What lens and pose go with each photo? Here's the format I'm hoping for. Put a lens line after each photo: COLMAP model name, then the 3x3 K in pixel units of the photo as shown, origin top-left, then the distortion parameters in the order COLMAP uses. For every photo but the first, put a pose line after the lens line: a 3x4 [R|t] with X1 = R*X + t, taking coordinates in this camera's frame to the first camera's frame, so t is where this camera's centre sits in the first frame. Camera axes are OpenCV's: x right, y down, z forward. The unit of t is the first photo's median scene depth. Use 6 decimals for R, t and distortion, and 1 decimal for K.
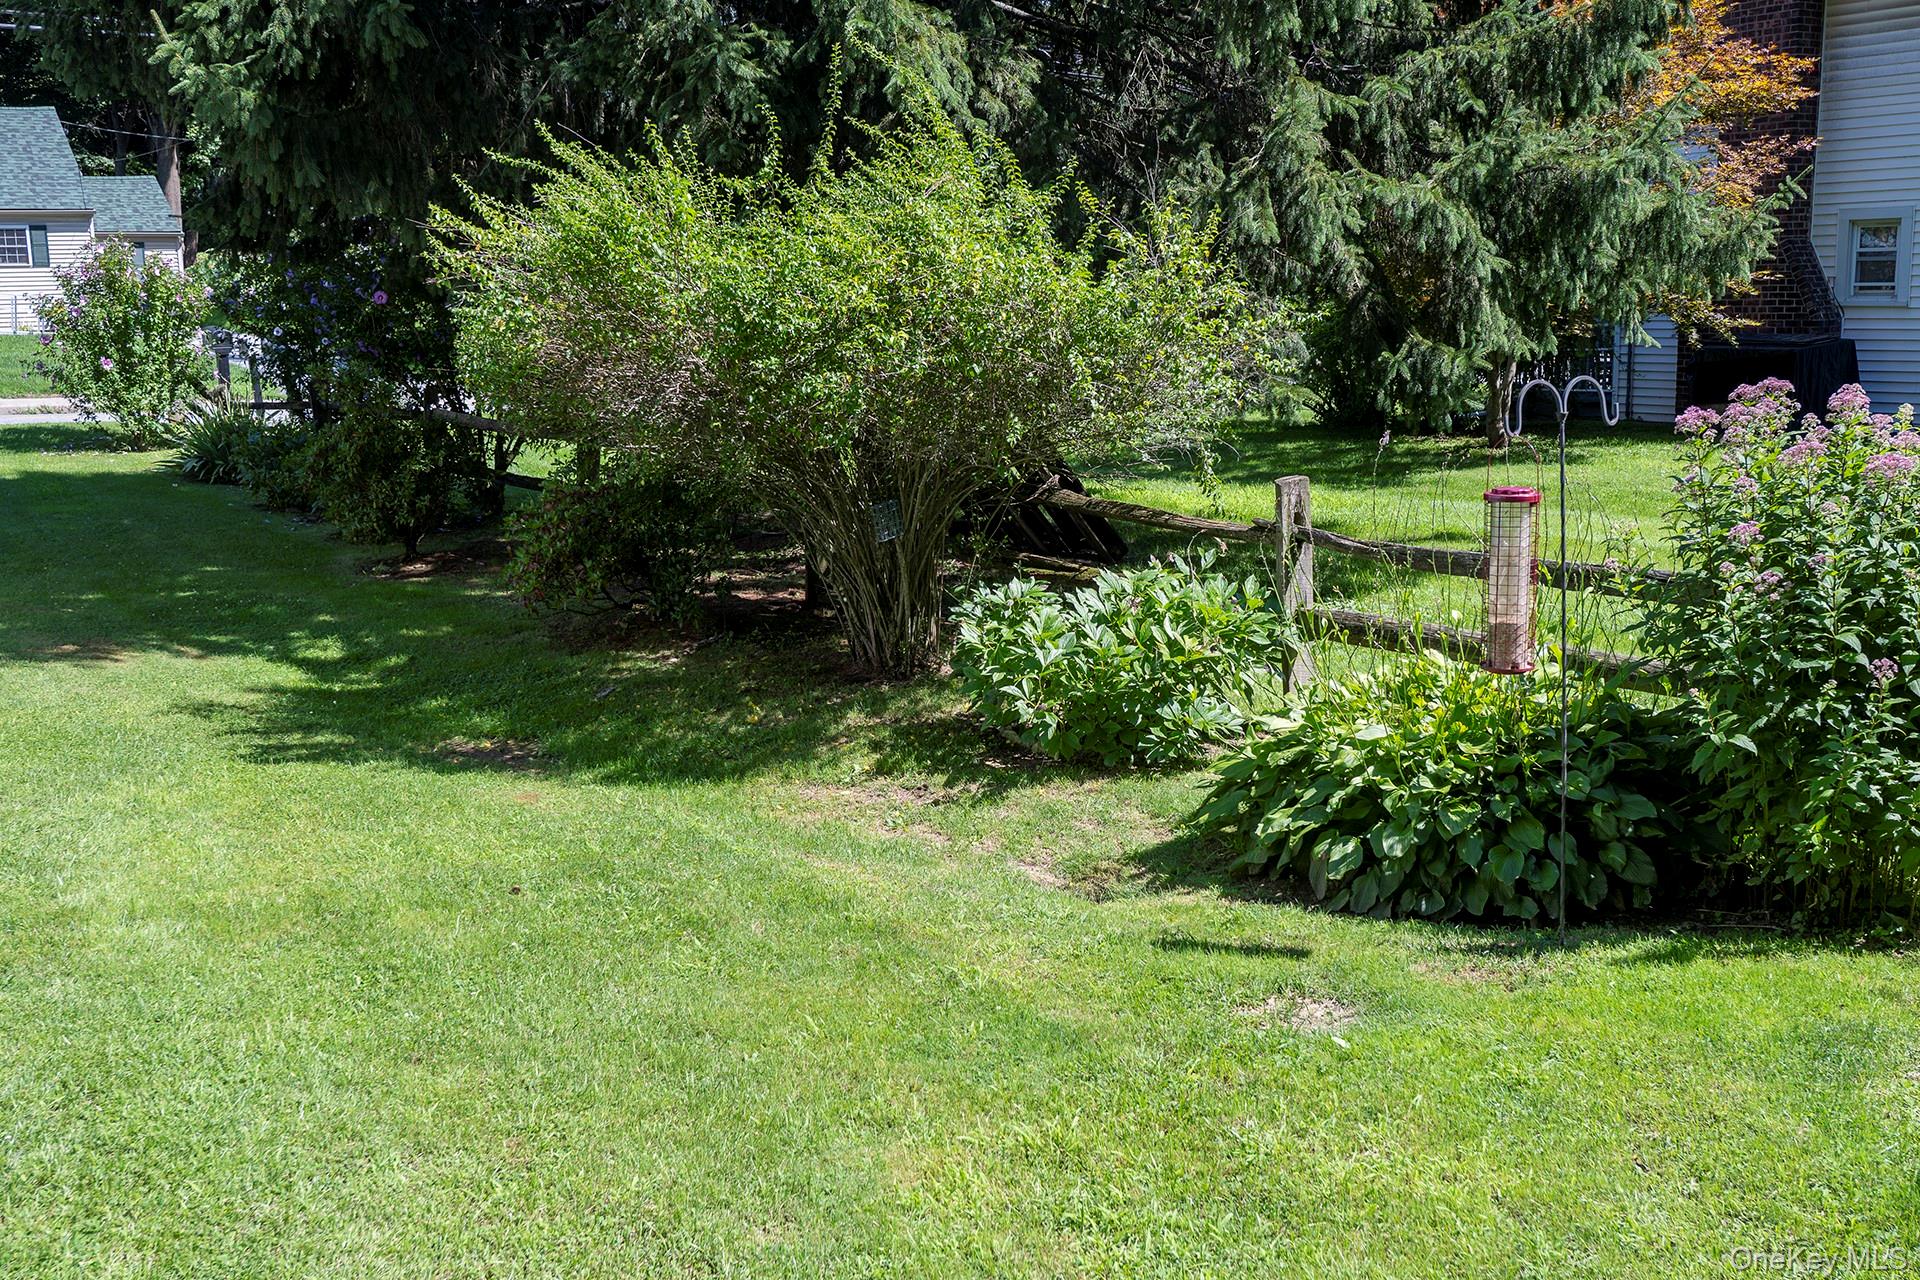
lens RADIAL K [[1984.0, 0, 950.6], [0, 1984.0, 652.4], [0, 0, 1]] dist [0.004298, 0.000000]
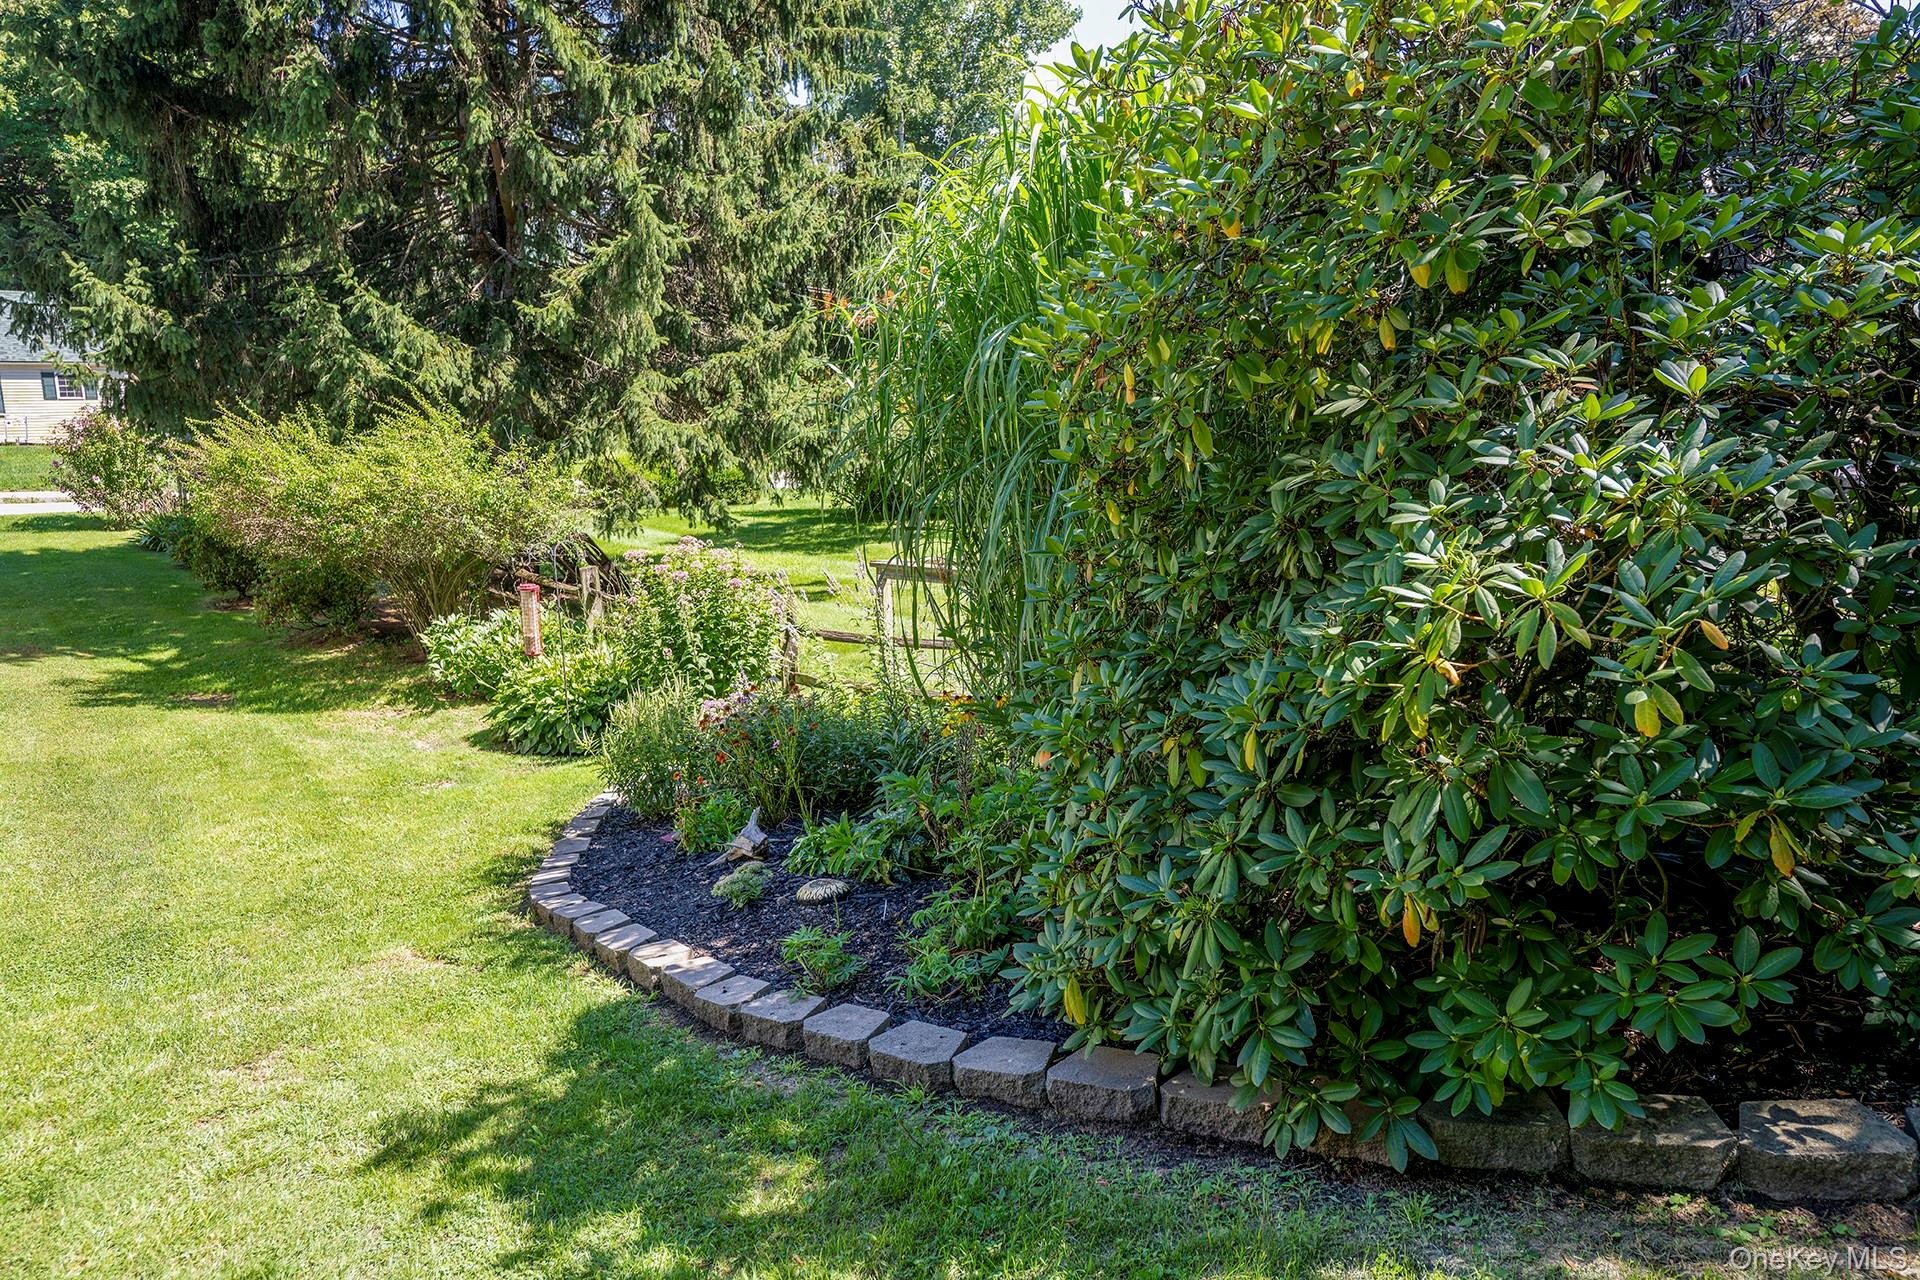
lens RADIAL K [[1280.0, 0, 977.4], [0, 1280.0, 620.1], [0, 0, 1]] dist [0.000387, 0.003015]
pose [[0.988020, -0.013628, 0.153722, 0.335874], [0.015831, 0.999789, -0.013115, -0.002870], [-0.153511, 0.015392, 0.988027, -0.420297]]
